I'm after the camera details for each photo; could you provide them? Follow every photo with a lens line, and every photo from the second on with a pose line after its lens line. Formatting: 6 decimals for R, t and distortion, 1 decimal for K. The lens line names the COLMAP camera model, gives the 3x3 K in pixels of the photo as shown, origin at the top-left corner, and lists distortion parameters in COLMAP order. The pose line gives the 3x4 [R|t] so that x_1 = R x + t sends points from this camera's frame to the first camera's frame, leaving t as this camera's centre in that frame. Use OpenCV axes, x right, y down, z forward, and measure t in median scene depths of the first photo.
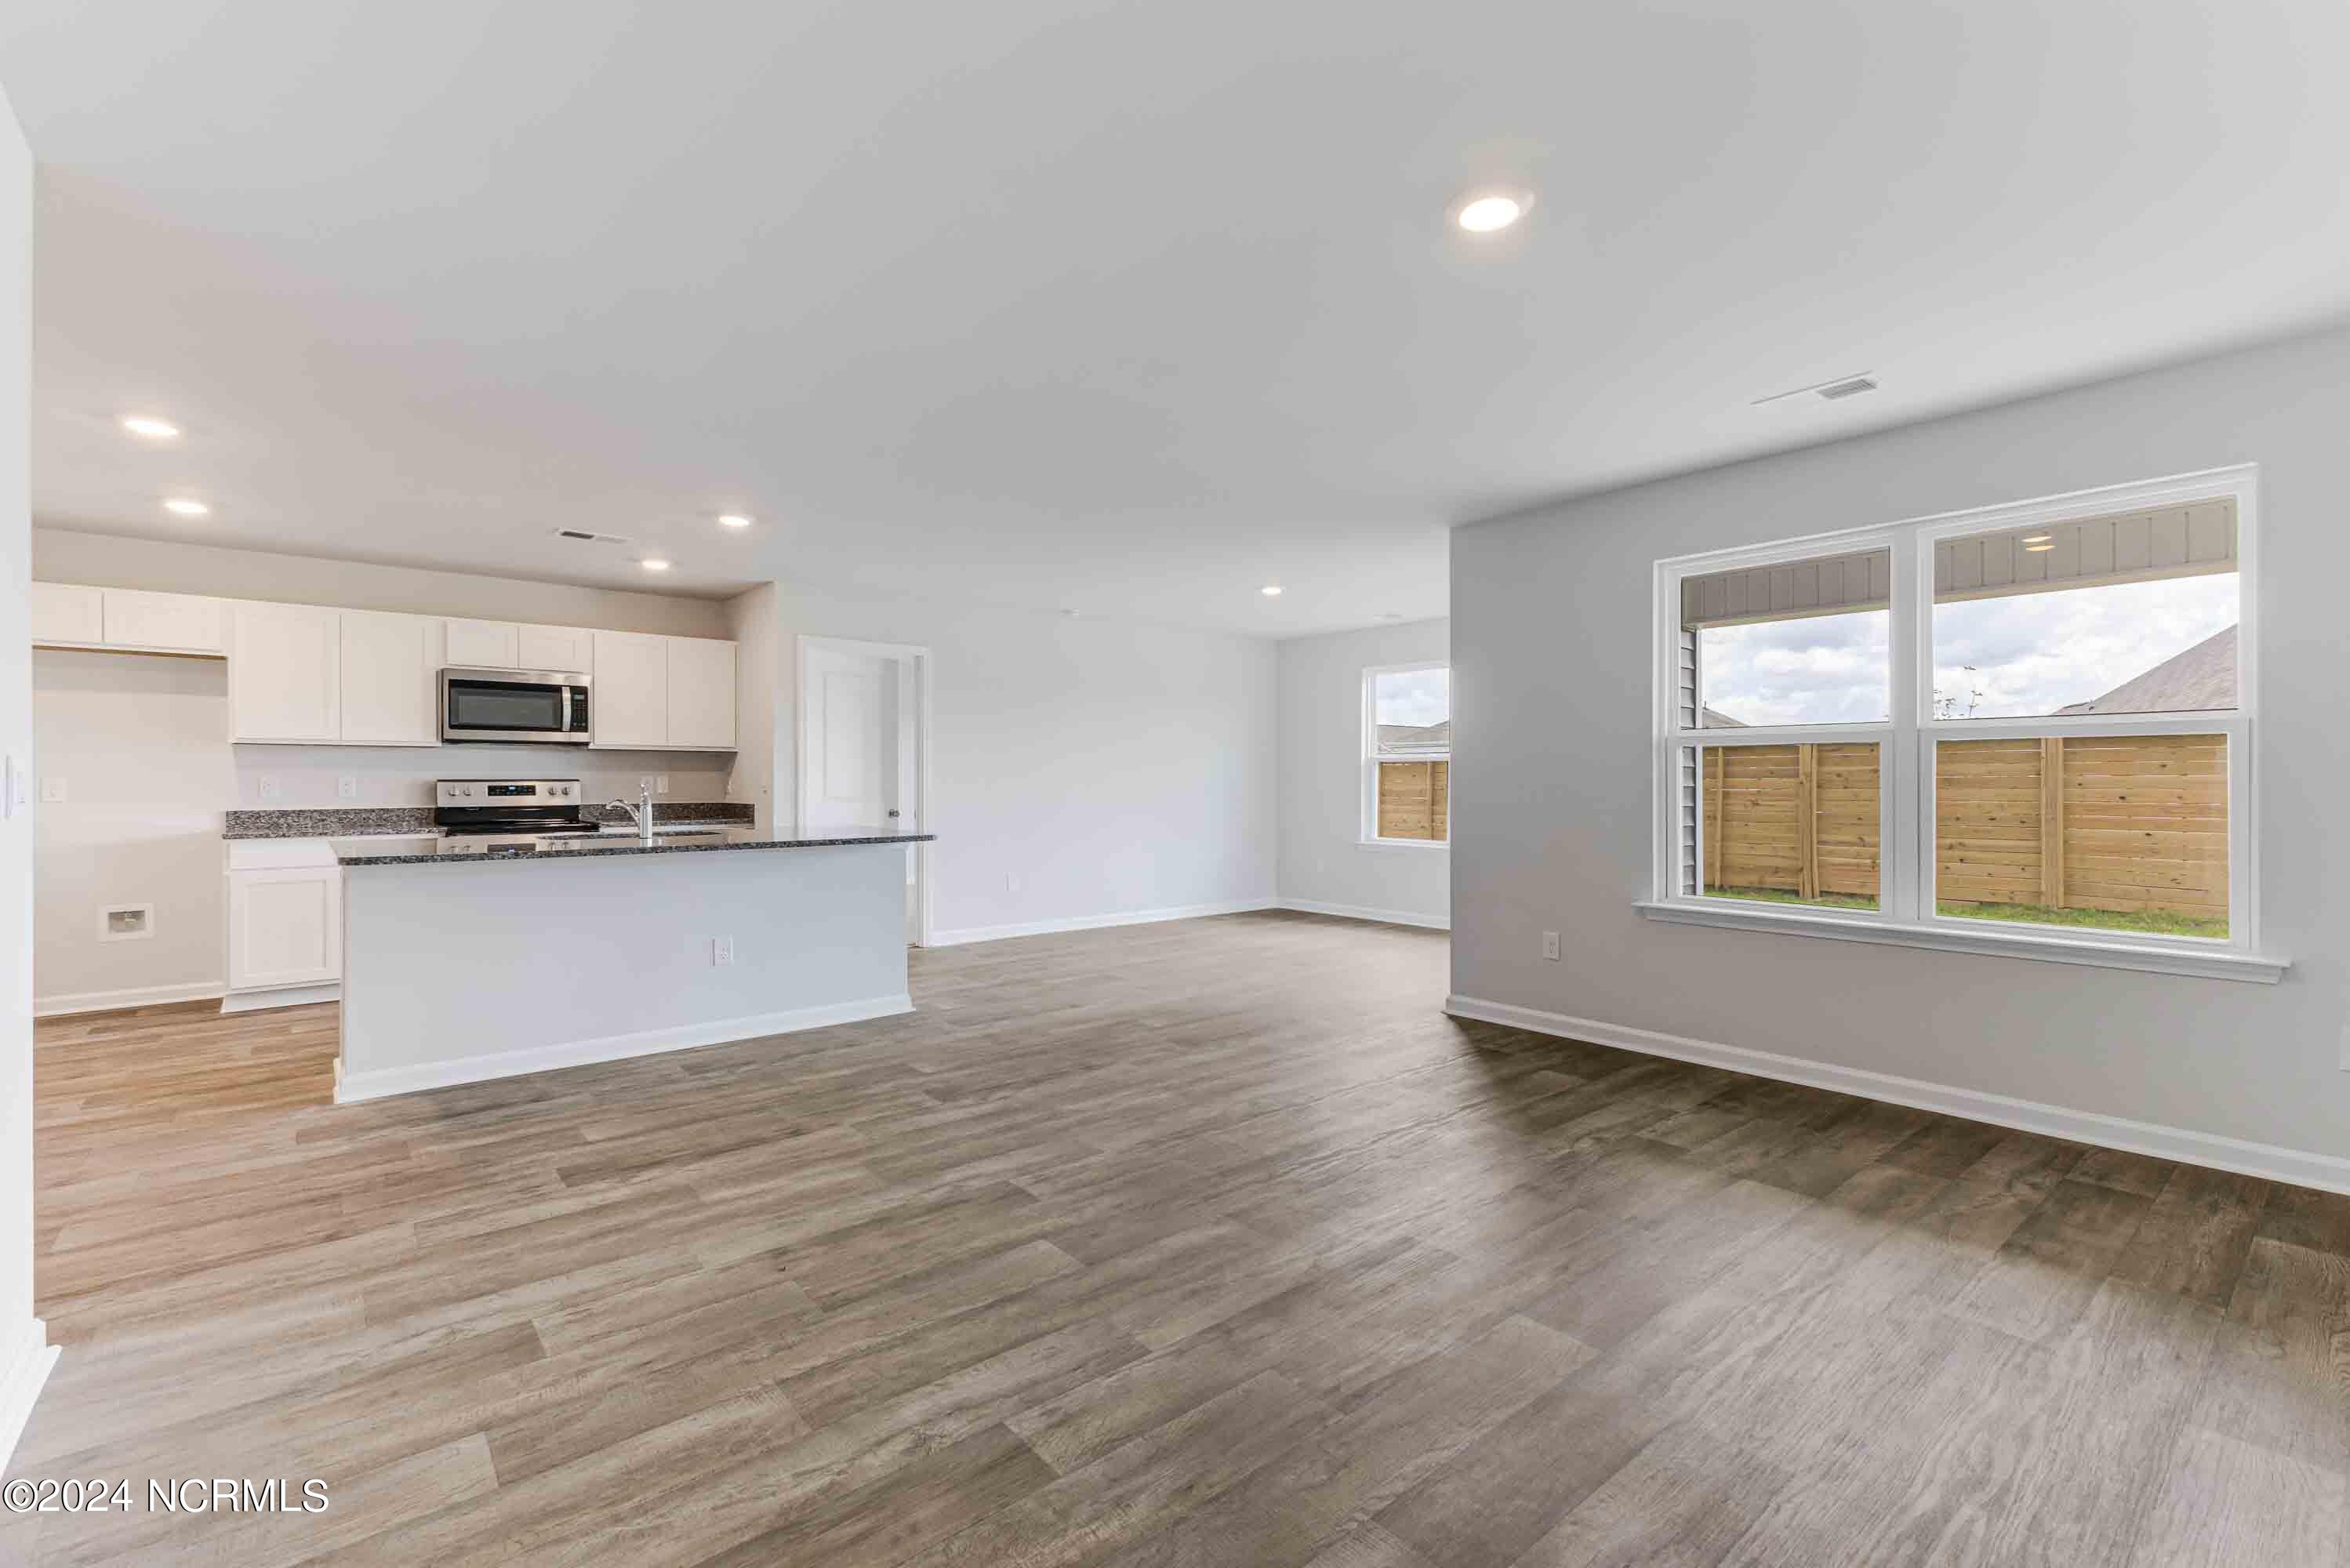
lens RADIAL K [[1027.1, 0, 1155.6], [0, 1027.1, 773.8], [0, 0, 1]] dist [0.015098, -0.003255]
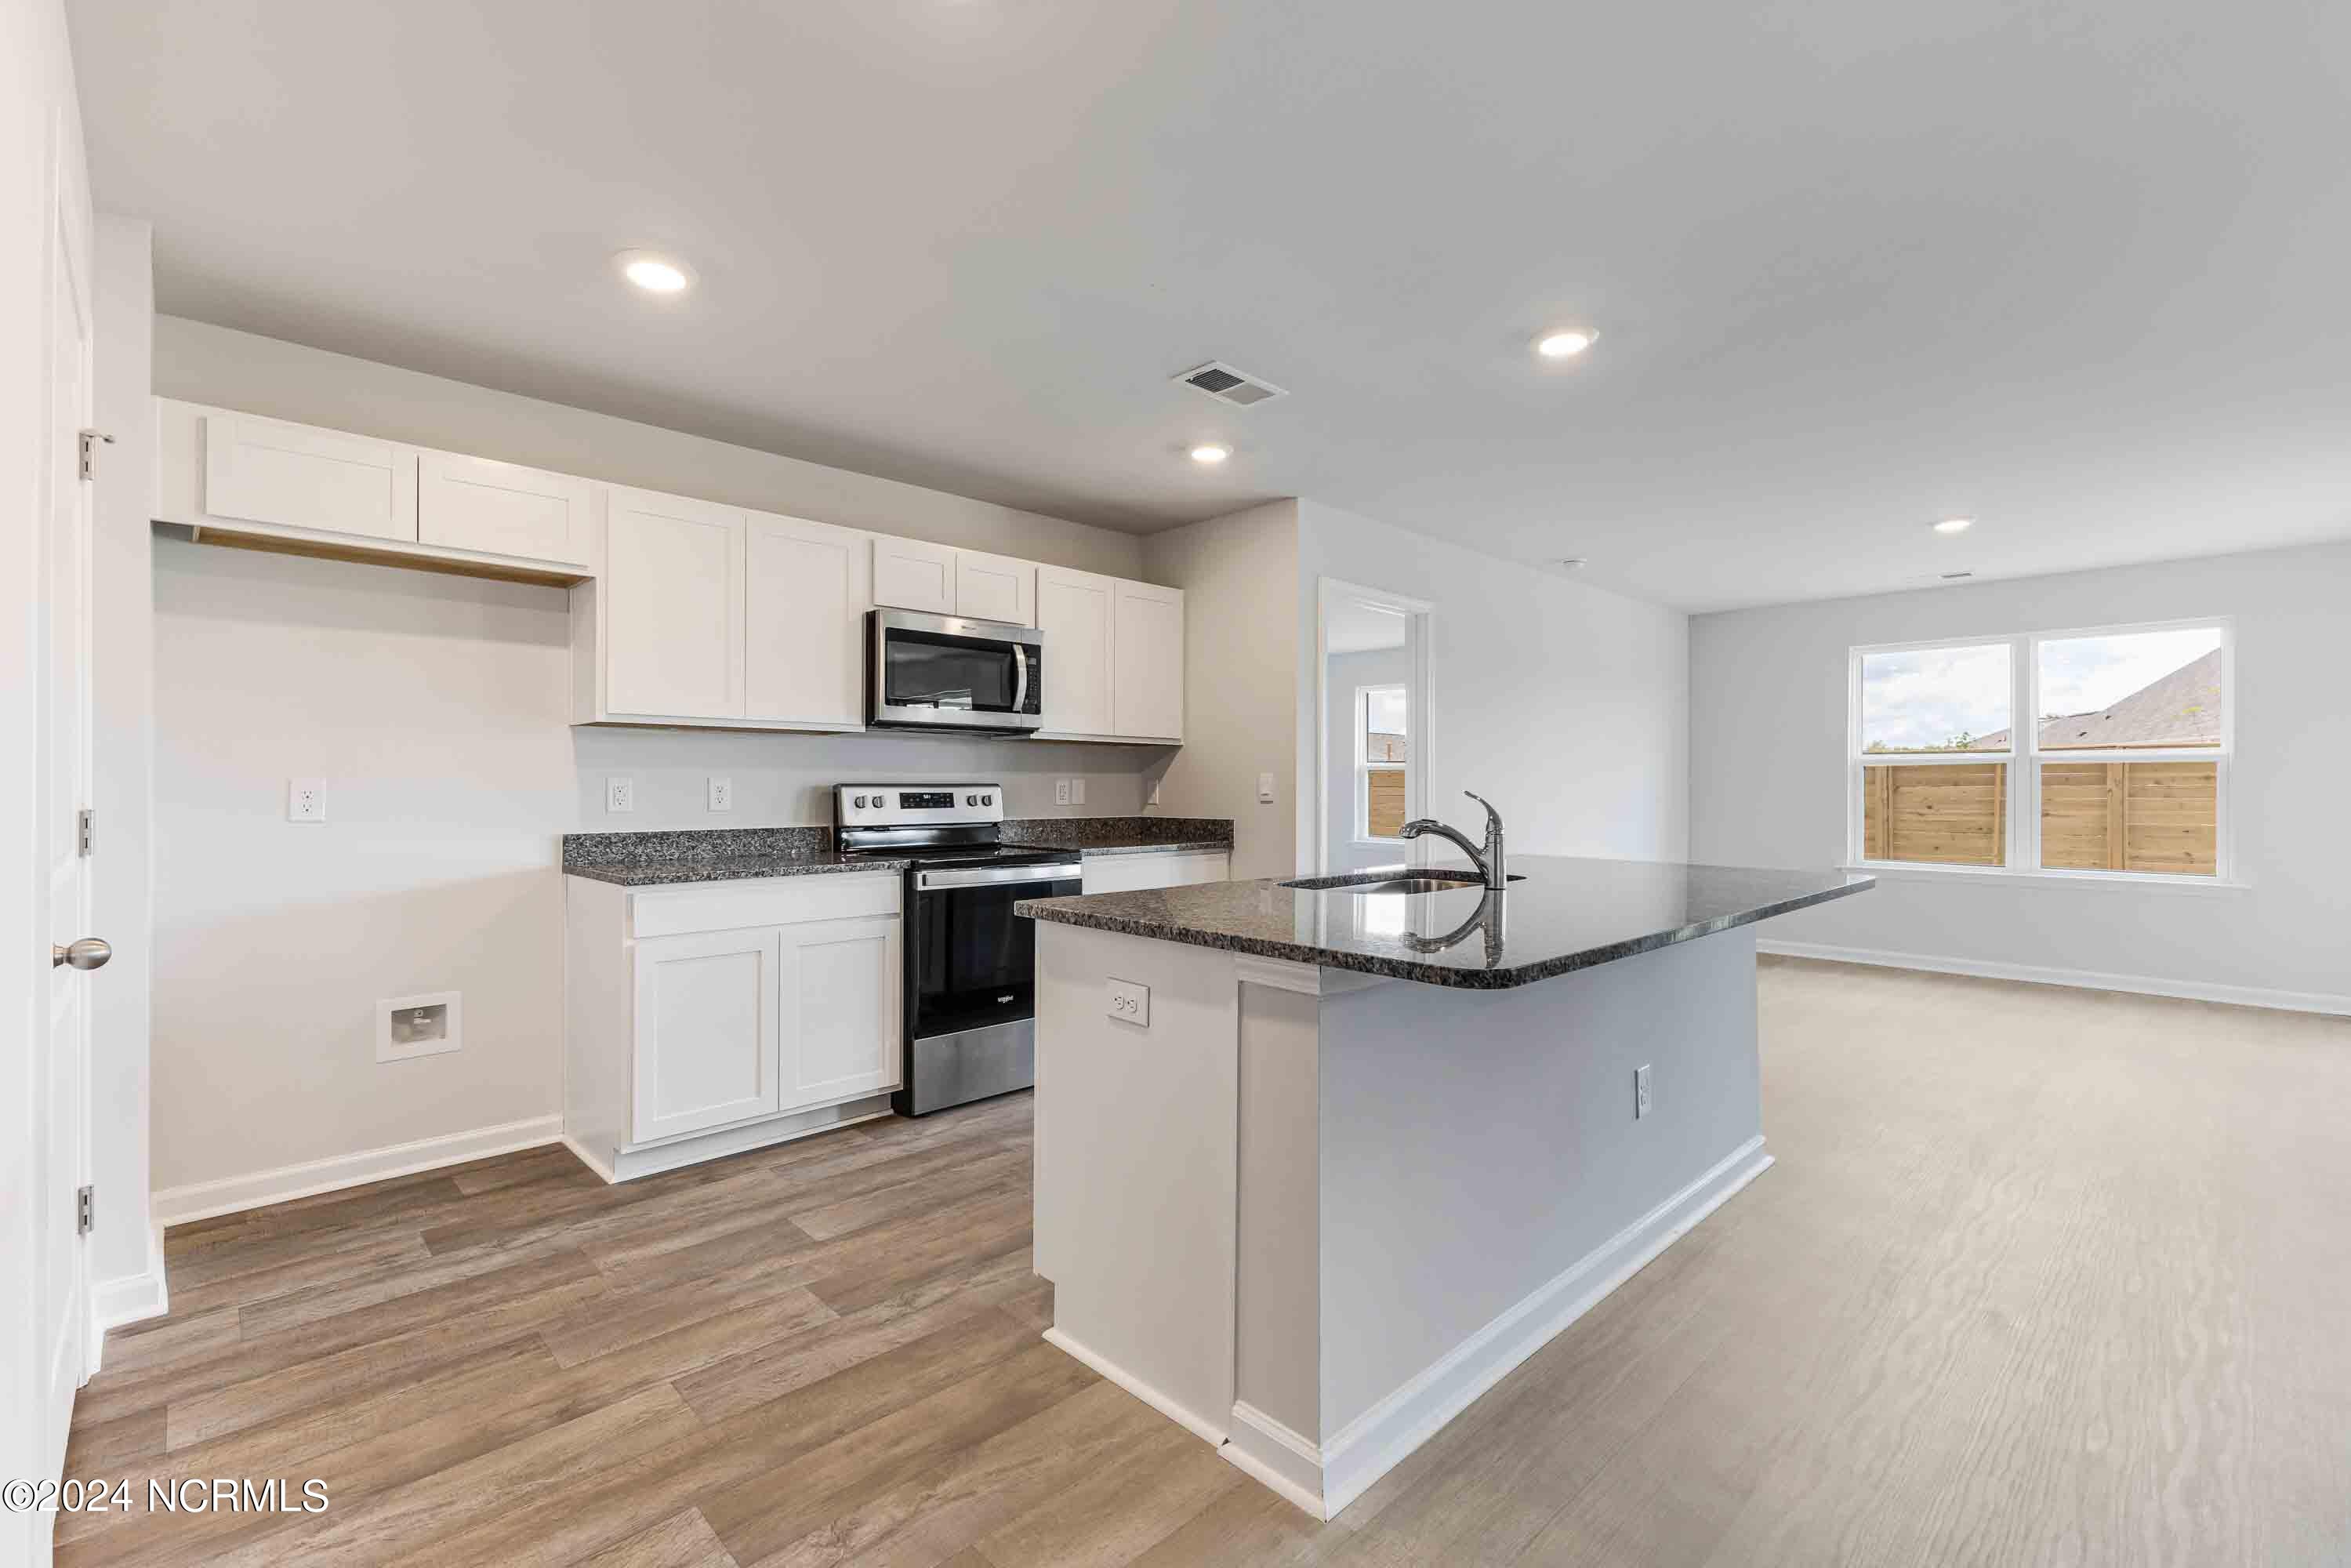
lens RADIAL K [[1039.8, 0, 1159.2], [0, 1039.8, 783.2], [0, 0, 1]] dist [0.010210, 0.000717]
pose [[0.996120, 0.000729, 0.088001, -0.555680], [-0.000822, 0.999999, 0.001017, 0.004438], [-0.088000, -0.001085, 0.996120, 0.333333]]
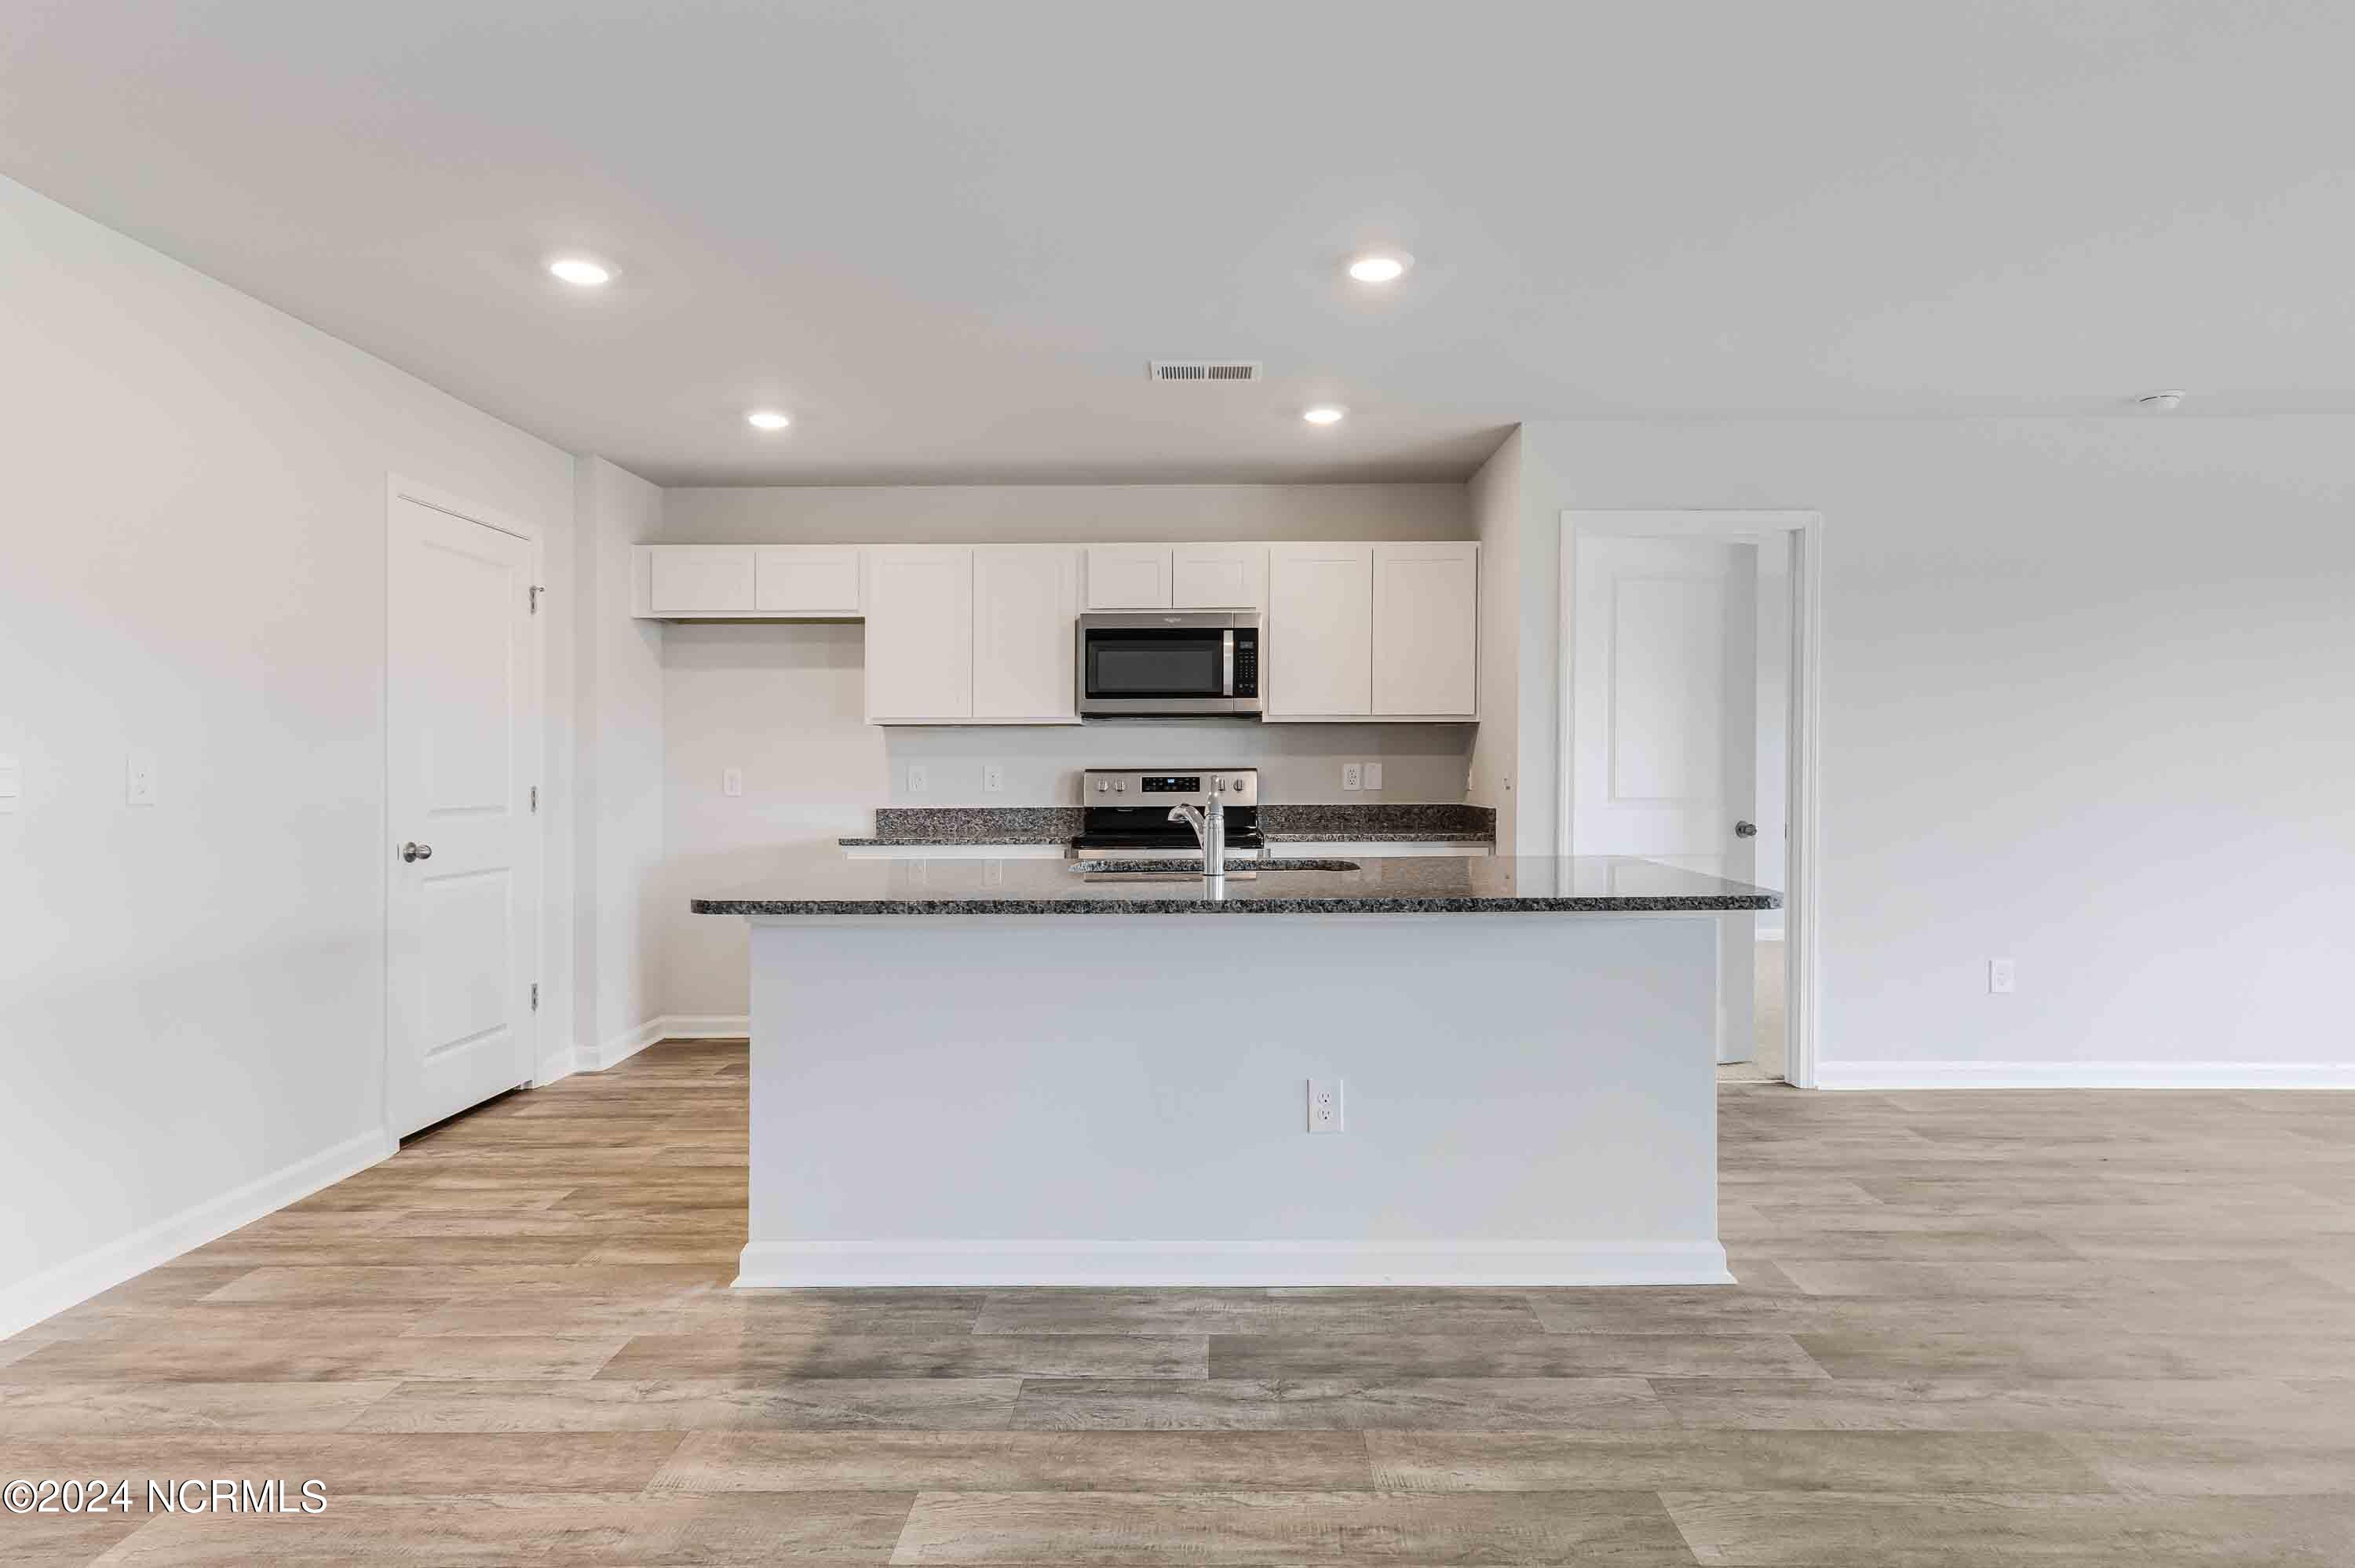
lens RADIAL K [[1330.1, 0, 1205.5], [0, 1330.1, 776.6], [0, 0, 1]] dist [0.000441, 0.009181]
pose [[0.775220, -0.000466, -0.631691, -0.038087], [0.006009, 0.999960, 0.006636, 0.004988], [0.631663, -0.008941, 0.775192, 0.329761]]
